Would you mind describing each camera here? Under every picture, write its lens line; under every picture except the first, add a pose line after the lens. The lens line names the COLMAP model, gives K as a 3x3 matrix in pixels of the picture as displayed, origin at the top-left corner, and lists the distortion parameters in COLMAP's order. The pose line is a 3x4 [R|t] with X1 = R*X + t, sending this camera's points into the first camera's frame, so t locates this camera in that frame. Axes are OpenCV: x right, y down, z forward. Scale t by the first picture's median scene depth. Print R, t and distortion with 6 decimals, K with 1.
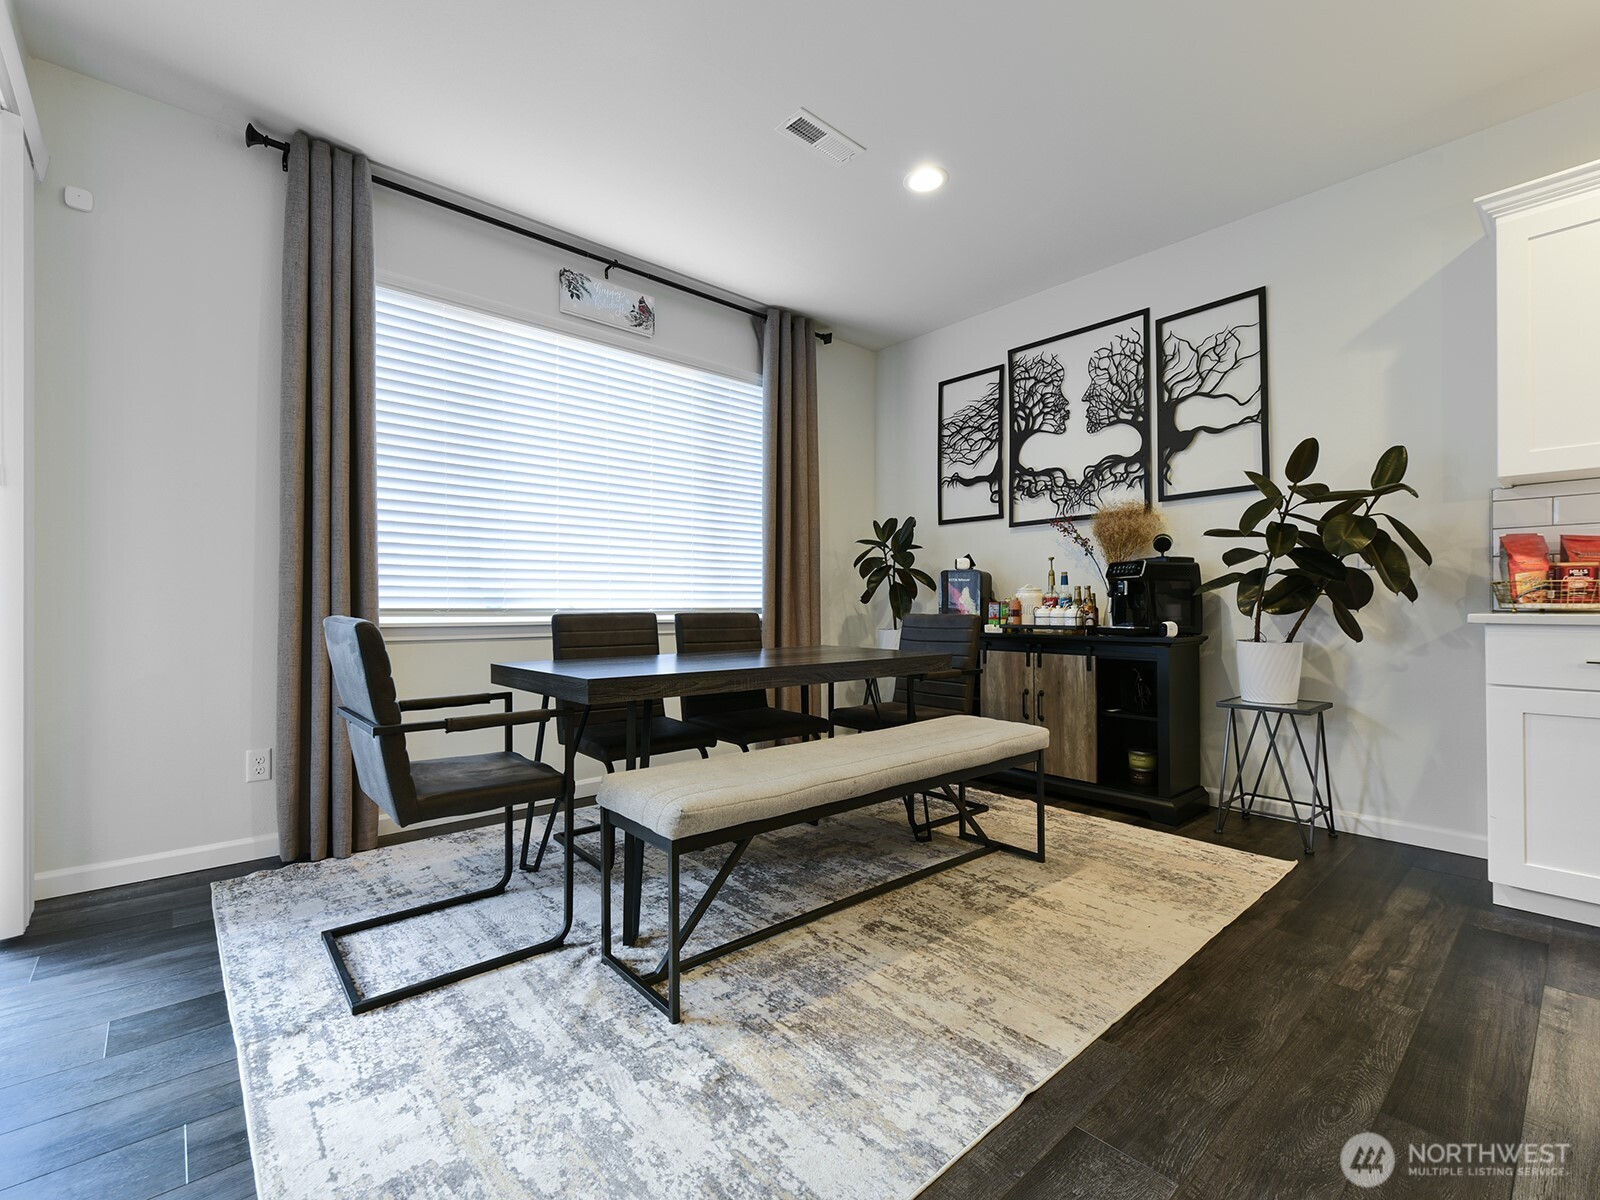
lens RADIAL K [[708.3, 0, 851.3], [0, 708.3, 603.8], [0, 0, 1]] dist [-0.000083, -0.000129]
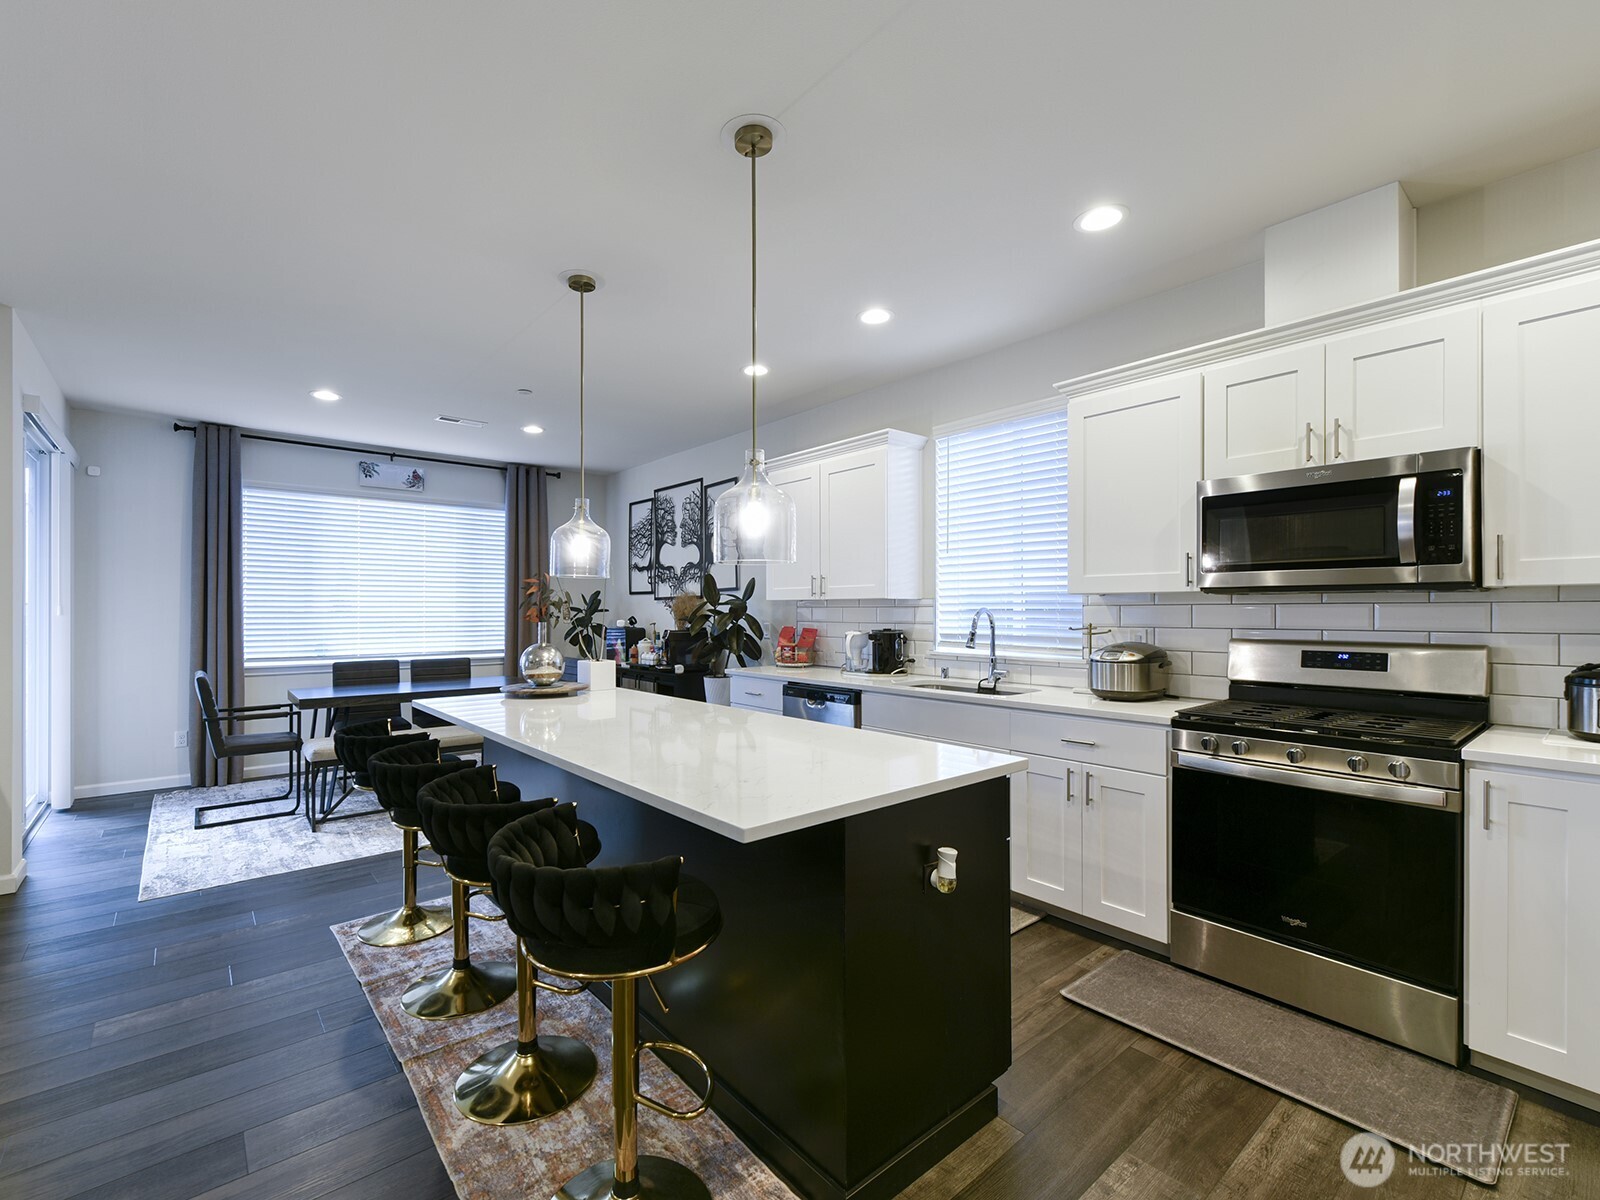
lens RADIAL K [[720.1, 0, 839.1], [0, 720.1, 607.0], [0, 0, 1]] dist [-0.001425, -0.000147]
pose [[0.999535, -0.000921, -0.030488, 0.781805], [0.000953, 0.999999, 0.001031, -0.105738], [0.030487, -0.001059, 0.999535, -0.702315]]
